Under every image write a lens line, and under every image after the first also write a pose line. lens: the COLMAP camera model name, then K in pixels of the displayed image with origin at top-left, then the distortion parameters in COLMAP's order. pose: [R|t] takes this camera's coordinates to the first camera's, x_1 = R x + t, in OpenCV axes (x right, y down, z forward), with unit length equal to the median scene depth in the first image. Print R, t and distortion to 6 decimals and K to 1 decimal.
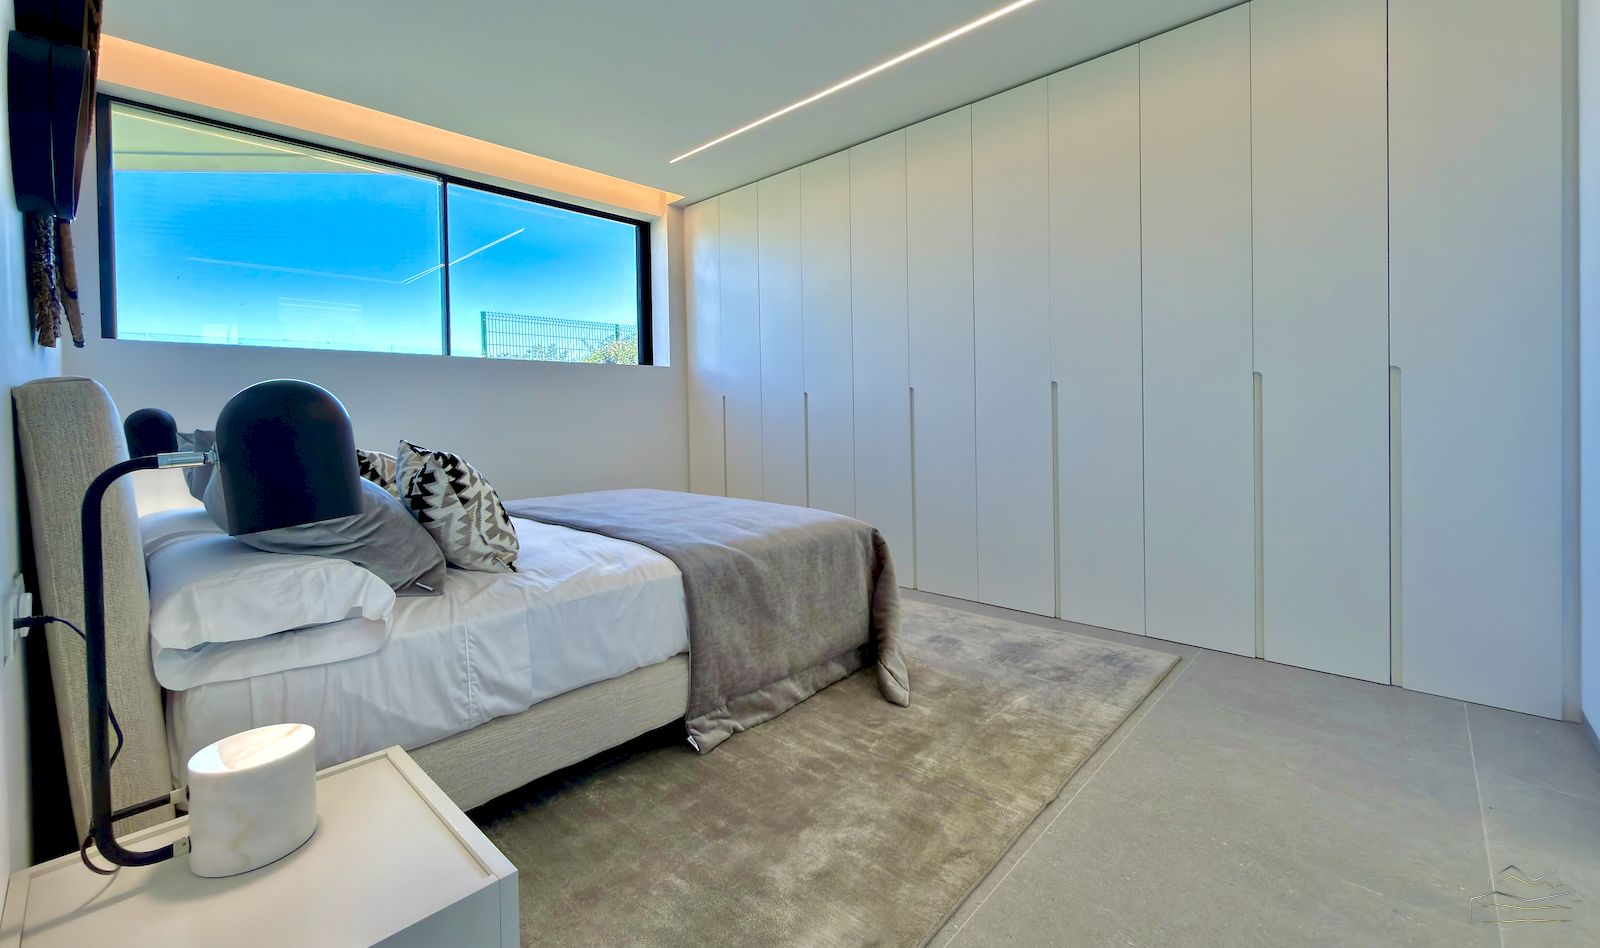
lens RADIAL K [[653.7, 0, 824.9], [0, 653.7, 423.0], [0, 0, 1]] dist [-0.001790, -0.000082]
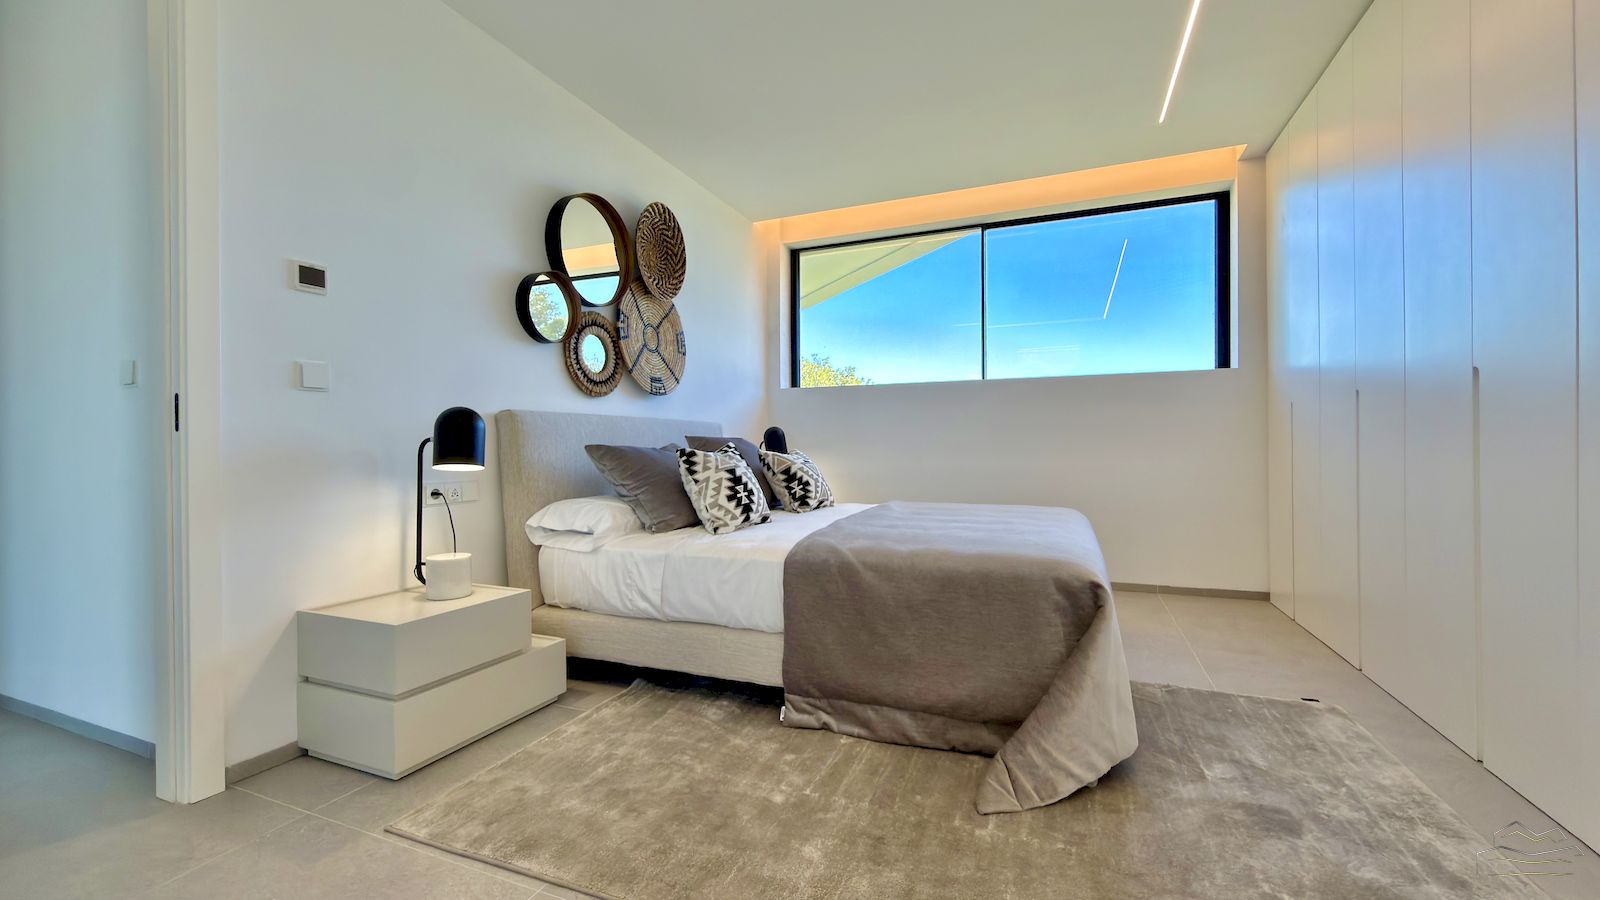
lens RADIAL K [[642.1, 0, 799.3], [0, 642.1, 448.3], [0, 0, 1]] dist [0.003256, 0.000580]
pose [[0.339365, 0.018461, -0.940474, 0.901594], [-0.011225, 0.999816, 0.015576, 0.016136], [0.940588, 0.005271, 0.339509, 0.691716]]
